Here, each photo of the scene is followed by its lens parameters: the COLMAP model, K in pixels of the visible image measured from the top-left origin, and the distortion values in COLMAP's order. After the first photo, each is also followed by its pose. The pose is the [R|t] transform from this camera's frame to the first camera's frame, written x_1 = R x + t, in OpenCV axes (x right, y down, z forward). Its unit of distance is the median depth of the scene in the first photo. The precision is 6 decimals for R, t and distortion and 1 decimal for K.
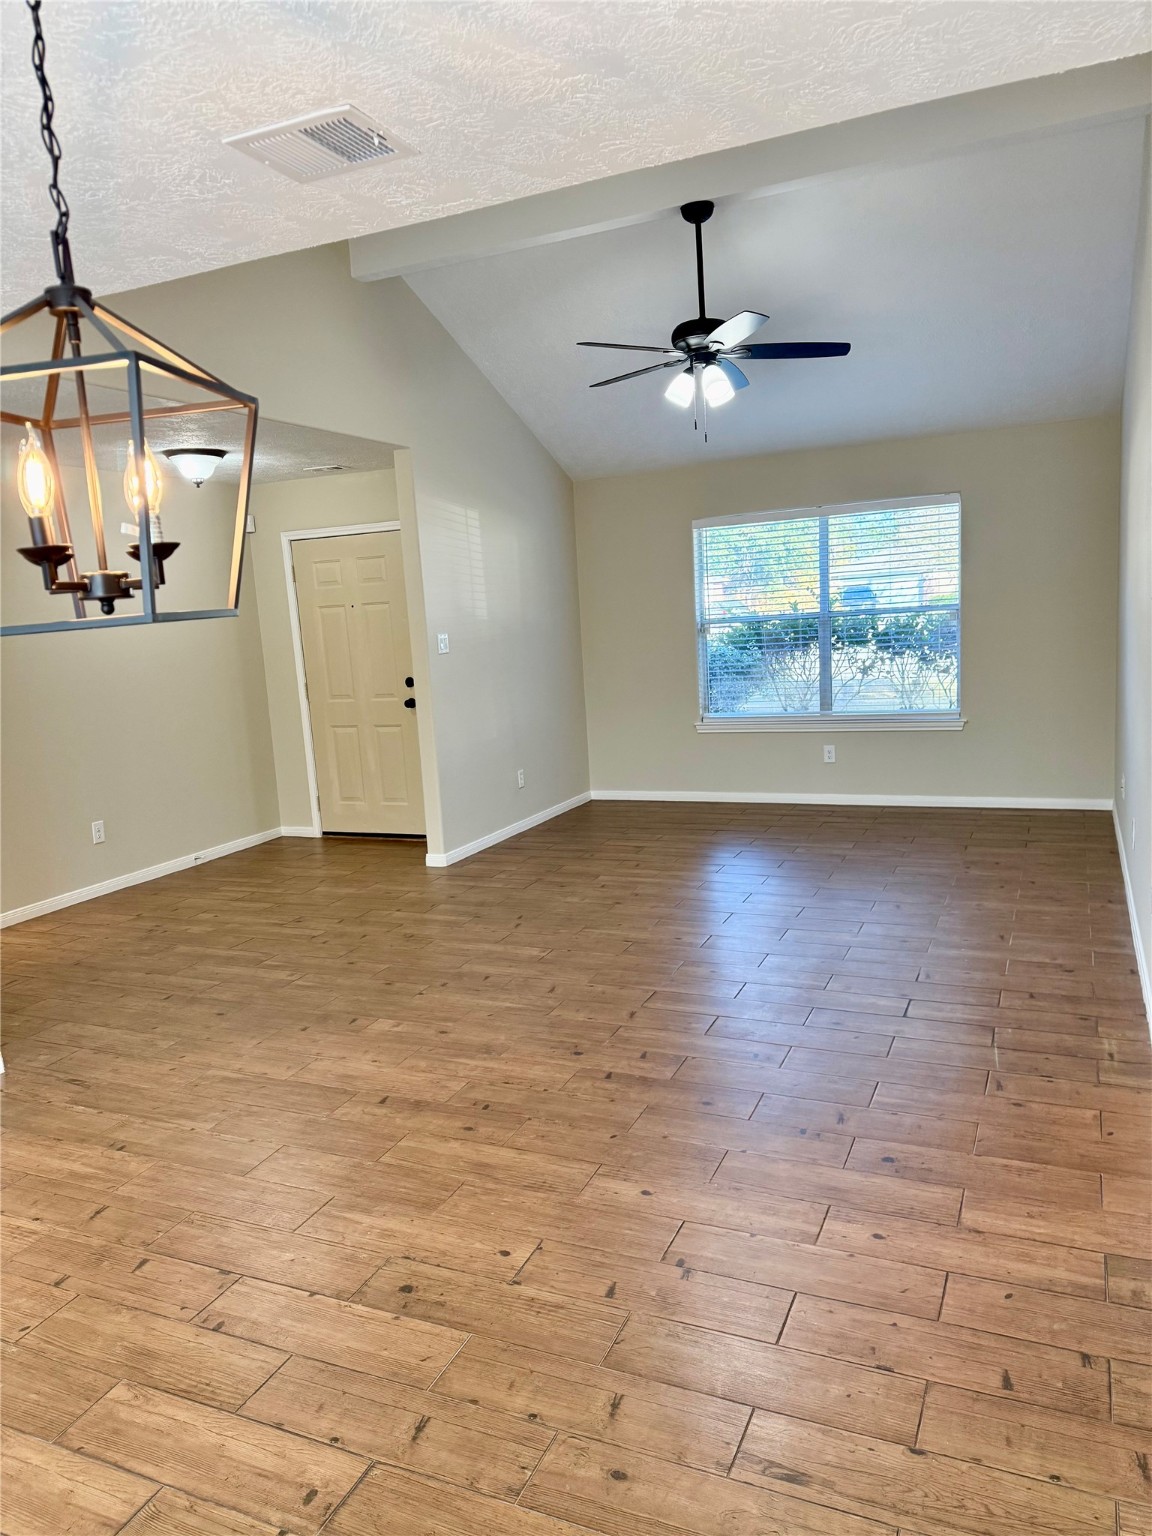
lens RADIAL K [[1074.7, 0, 576.0], [0, 1074.7, 768.0], [0, 0, 1]] dist [0.081987, -0.119737]
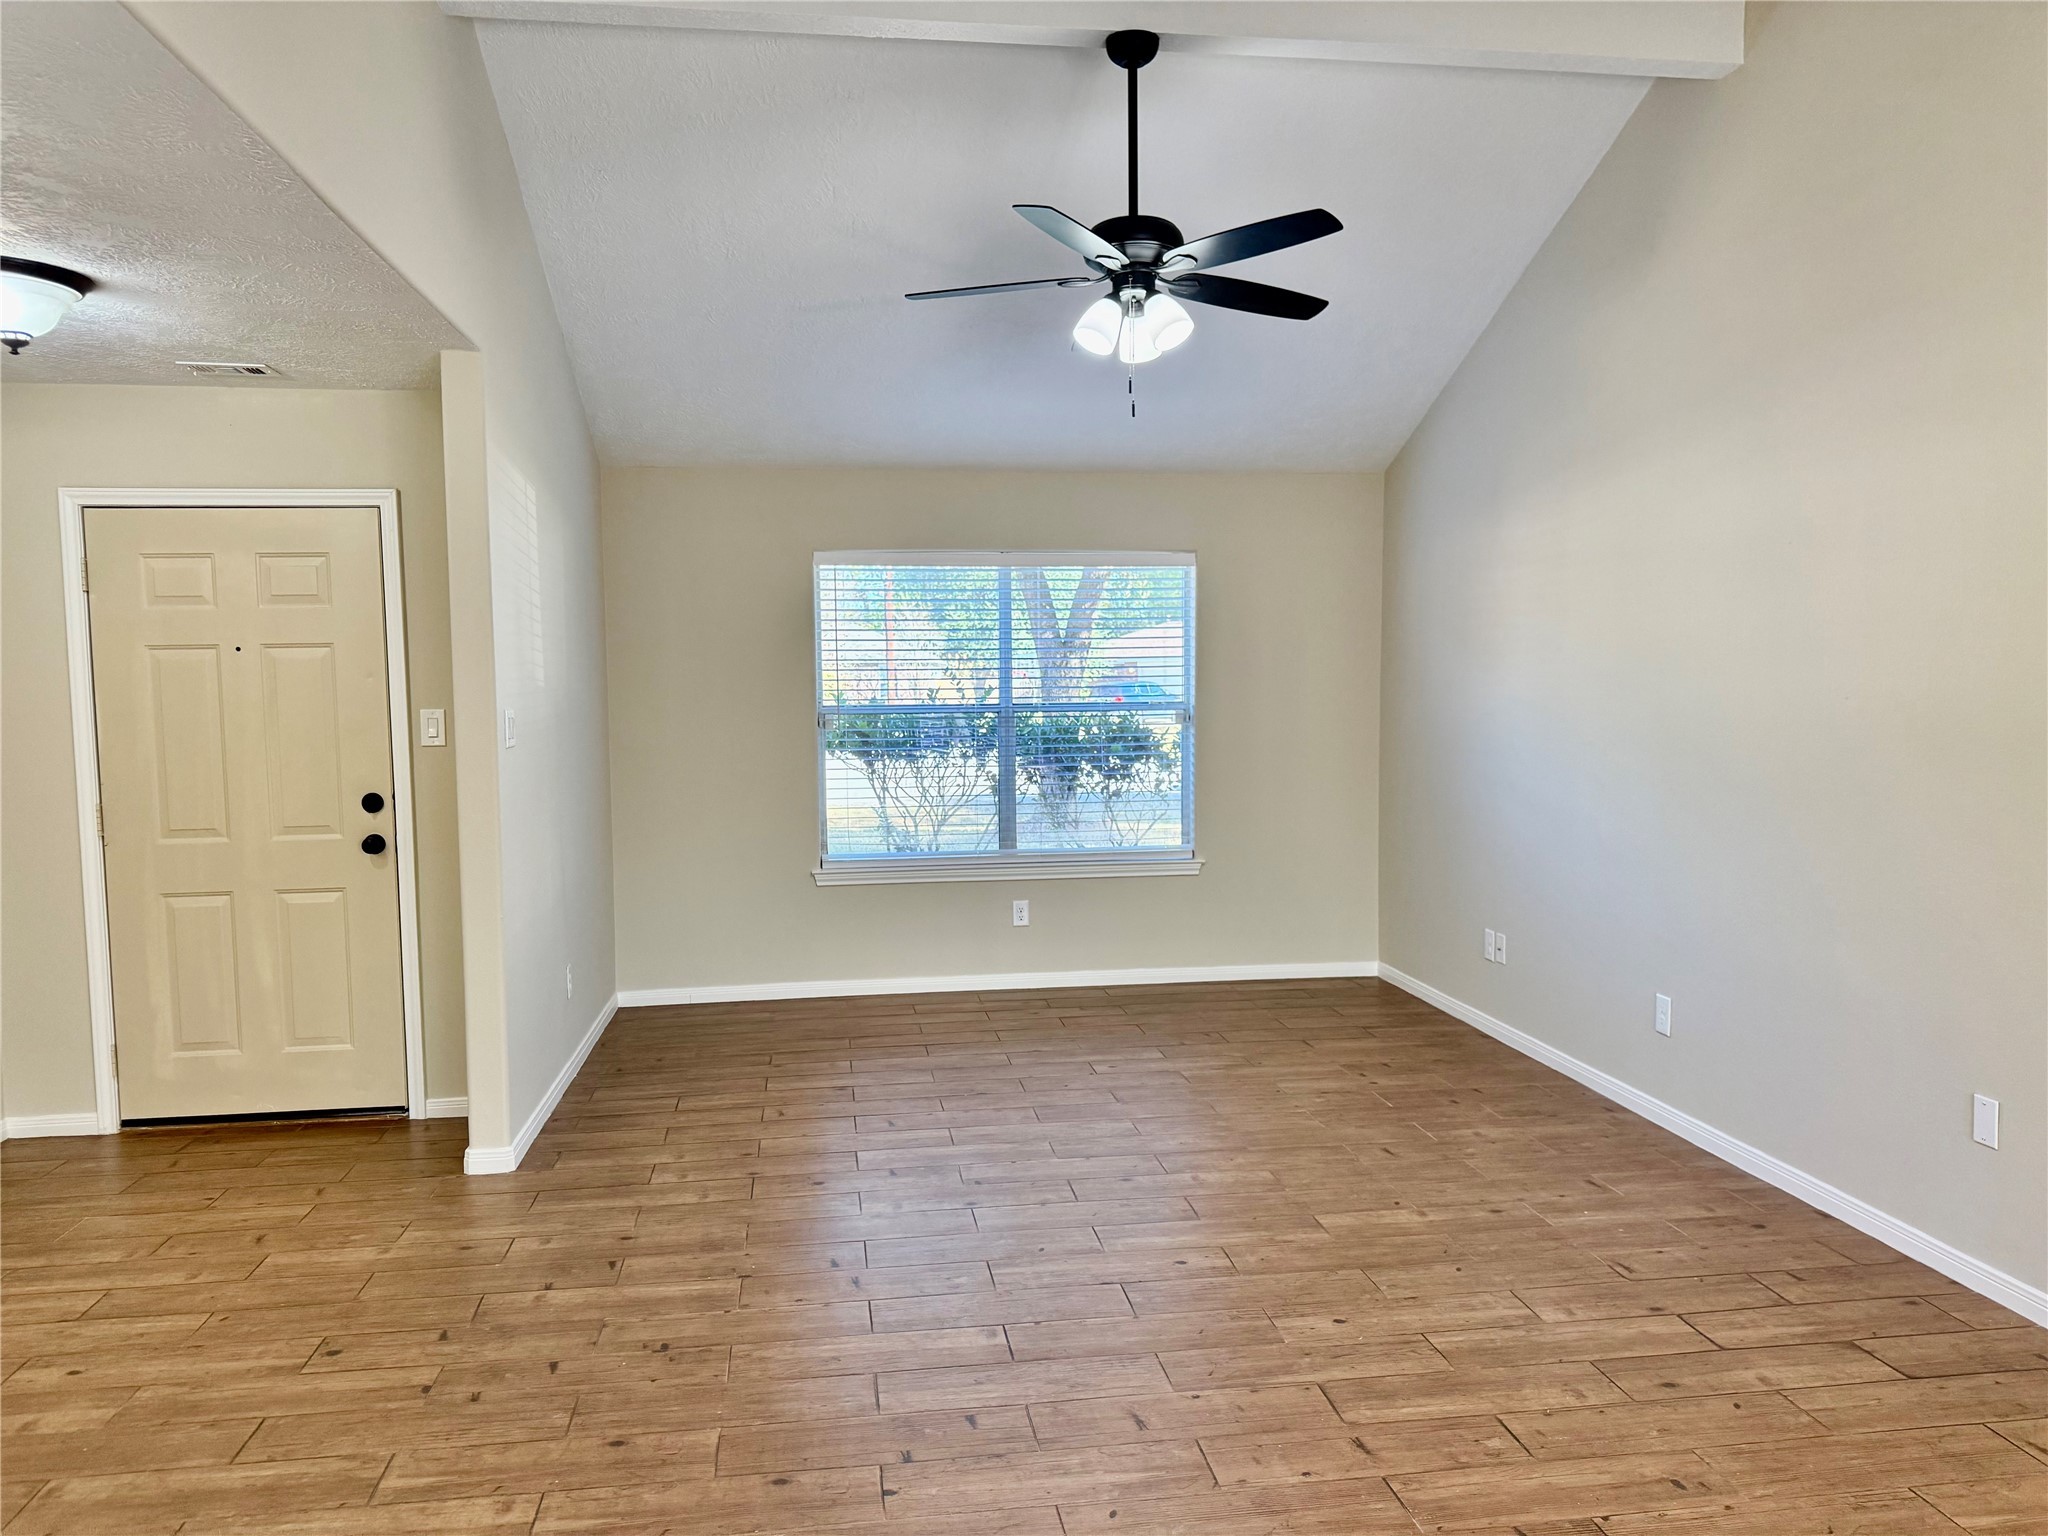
lens RADIAL K [[1432.9, 0, 1024.0], [0, 1432.9, 768.0], [0, 0, 1]] dist [0.081987, -0.119737]
pose [[0.846994, 0.017913, 0.531301, -0.280296], [0.038855, 0.994673, -0.095477, -0.020814], [-0.530181, 0.101512, 0.841786, 0.286154]]
